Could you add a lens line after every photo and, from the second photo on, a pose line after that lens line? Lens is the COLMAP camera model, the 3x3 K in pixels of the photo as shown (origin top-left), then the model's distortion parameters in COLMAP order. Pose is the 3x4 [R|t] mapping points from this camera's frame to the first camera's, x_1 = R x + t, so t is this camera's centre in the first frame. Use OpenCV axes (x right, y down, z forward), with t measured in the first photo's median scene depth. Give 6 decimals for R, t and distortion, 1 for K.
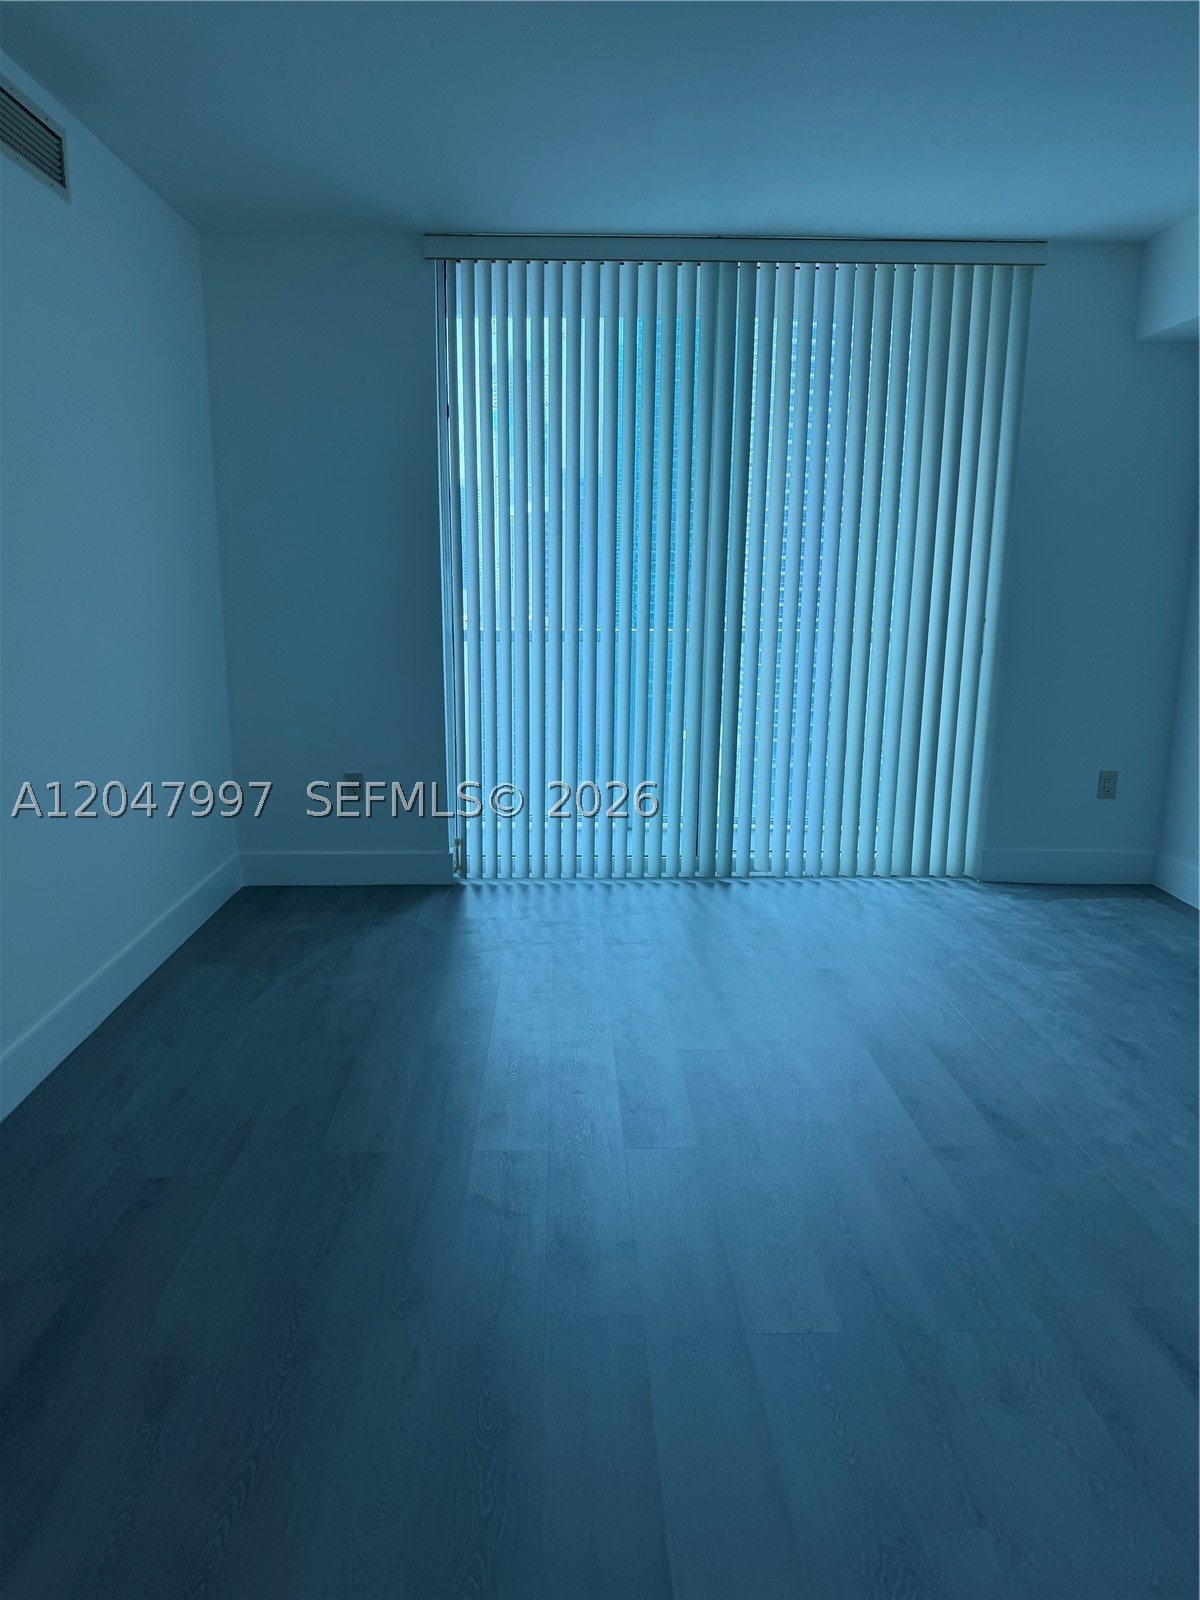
lens RADIAL K [[1132.4, 0, 600.0], [0, 1132.4, 800.0], [0, 0, 1]] dist [-0.003217, -0.002398]
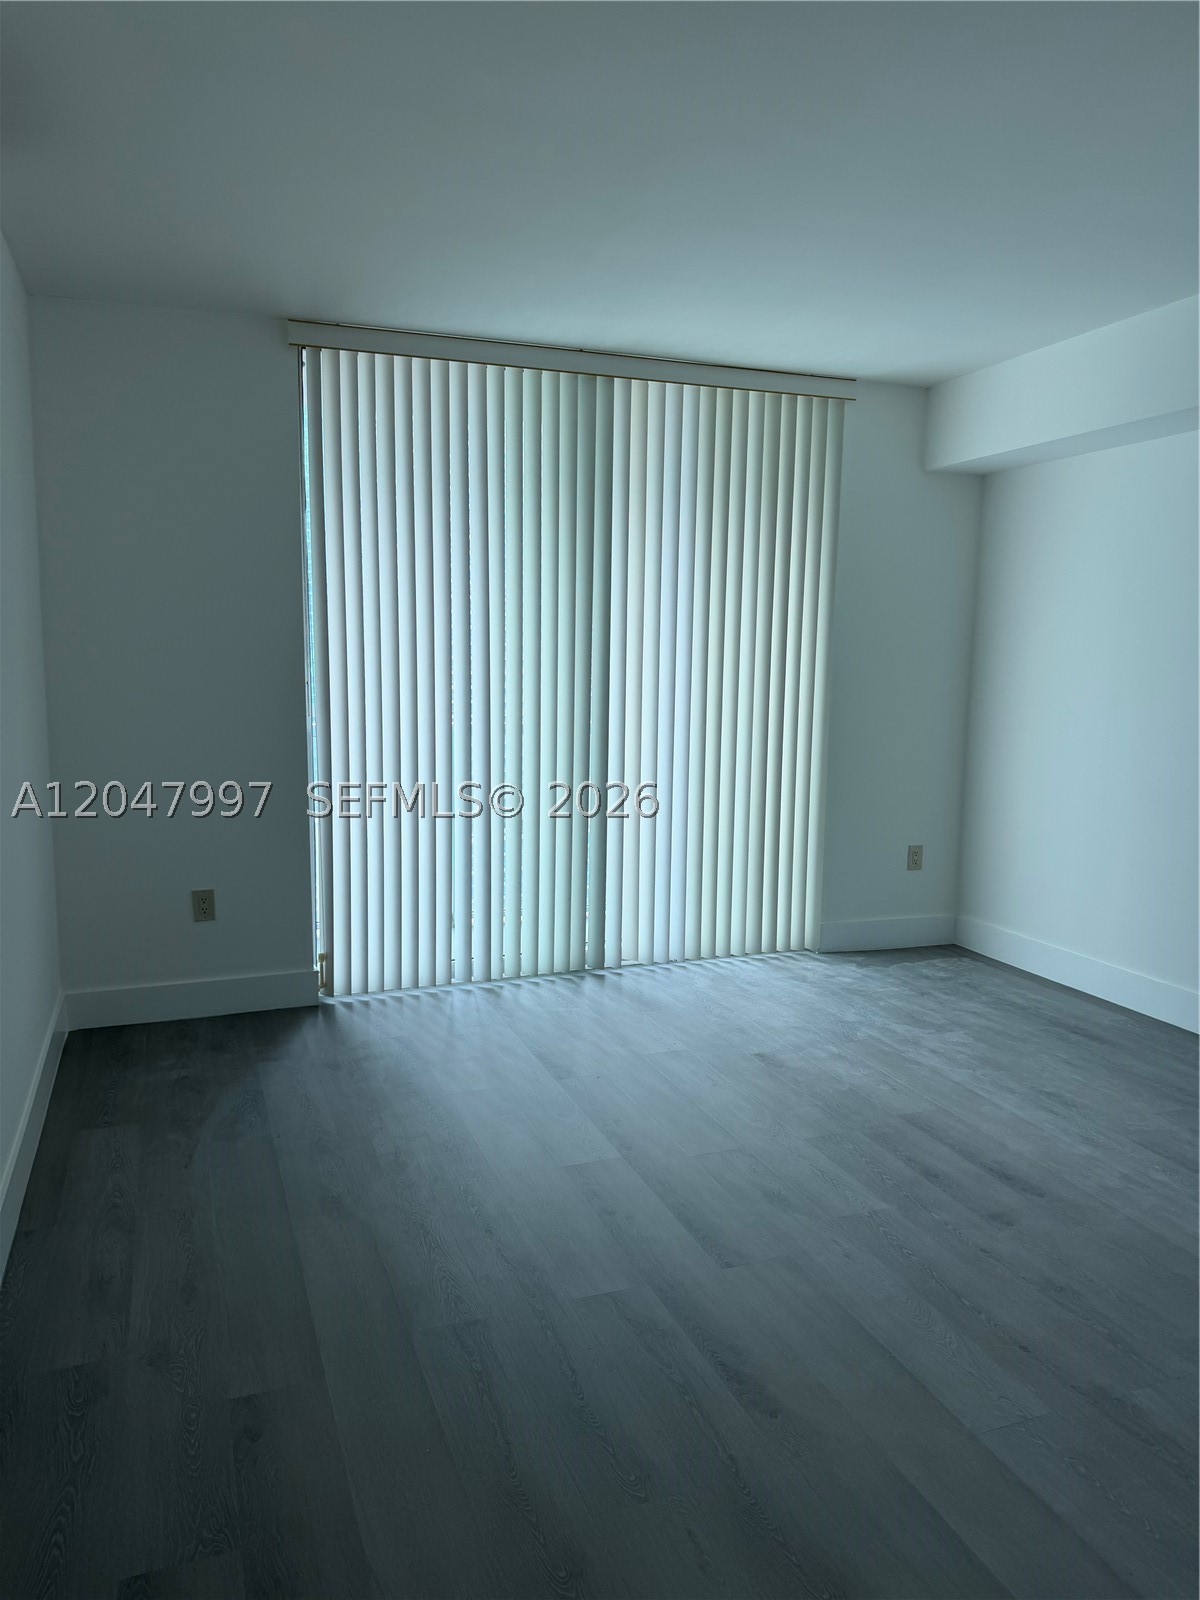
lens RADIAL K [[1110.5, 0, 600.9], [0, 1110.5, 802.2], [0, 0, 1]] dist [0.173280, -0.352532]
pose [[0.943829, -0.039417, 0.328074, -0.217978], [0.061536, 0.996458, -0.057311, -0.024471], [-0.324653, 0.074280, 0.942912, 0.047385]]
